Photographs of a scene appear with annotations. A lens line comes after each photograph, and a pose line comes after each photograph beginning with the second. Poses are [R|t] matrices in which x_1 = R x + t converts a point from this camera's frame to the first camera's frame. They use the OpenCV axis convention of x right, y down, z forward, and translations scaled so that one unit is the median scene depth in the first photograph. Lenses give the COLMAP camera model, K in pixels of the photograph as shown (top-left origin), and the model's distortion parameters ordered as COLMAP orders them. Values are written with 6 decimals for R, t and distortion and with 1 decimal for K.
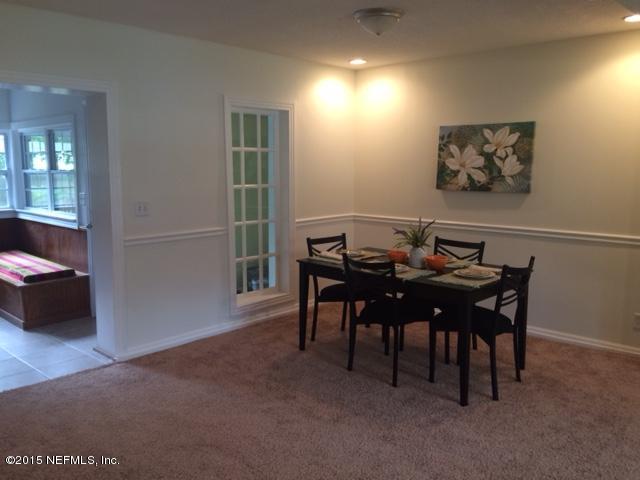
lens RADIAL K [[551.4, 0, 320.0], [0, 551.4, 240.0], [0, 0, 1]] dist [0.083400, -0.107881]
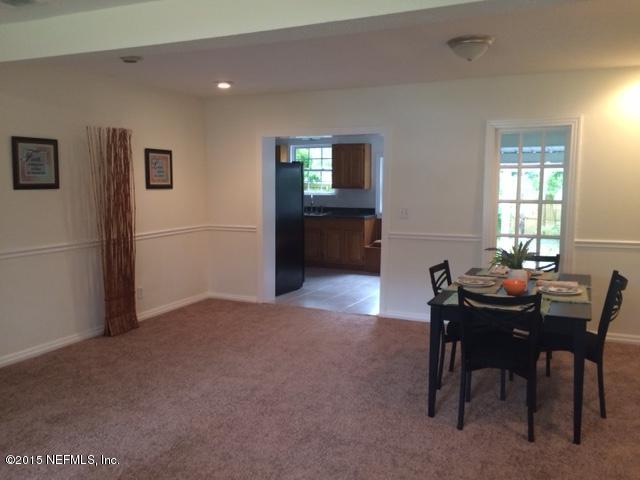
lens RADIAL K [[551.4, 0, 320.0], [0, 551.4, 240.0], [0, 0, 1]] dist [0.083400, -0.107881]
pose [[0.305576, 0.101952, -0.946694, 0.793041], [-0.131119, 0.989285, 0.064216, -0.043448], [0.943096, 0.104507, 0.315670, 0.316766]]
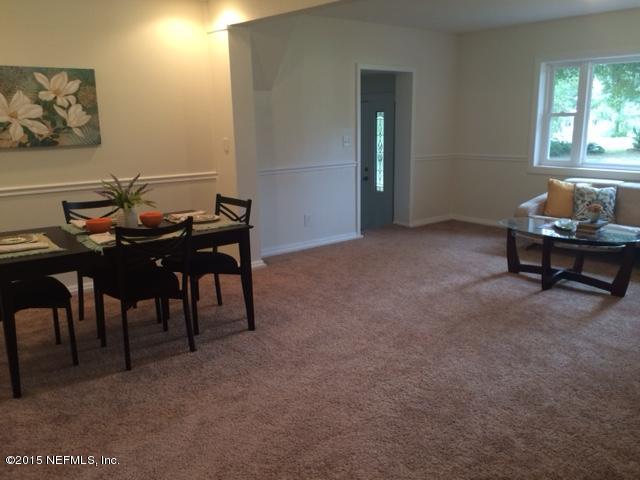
lens RADIAL K [[551.4, 0, 320.0], [0, 551.4, 240.0], [0, 0, 1]] dist [0.083400, -0.107881]
pose [[0.137140, -0.226642, 0.964275, -0.529167], [0.146071, 0.967457, 0.206616, -0.064466], [-0.979722, 0.112517, 0.165783, 0.456147]]
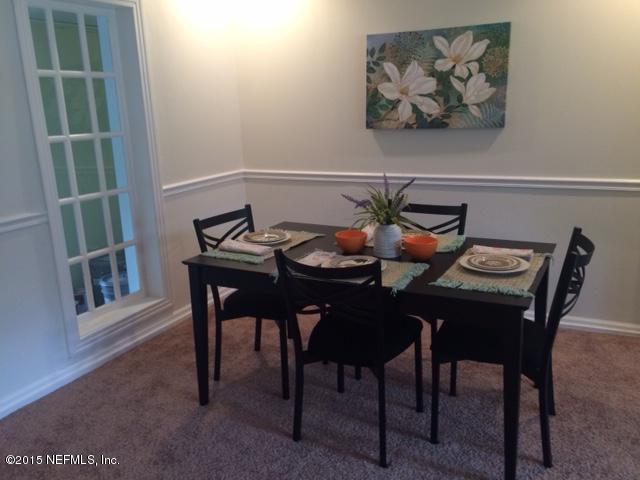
lens RADIAL K [[551.4, 0, 320.0], [0, 551.4, 240.0], [0, 0, 1]] dist [0.083400, -0.107881]
pose [[0.960256, -0.099141, 0.260919, -0.046872], [0.073138, 0.991504, 0.107571, -0.033827], [-0.269367, -0.084212, 0.959349, 0.351928]]
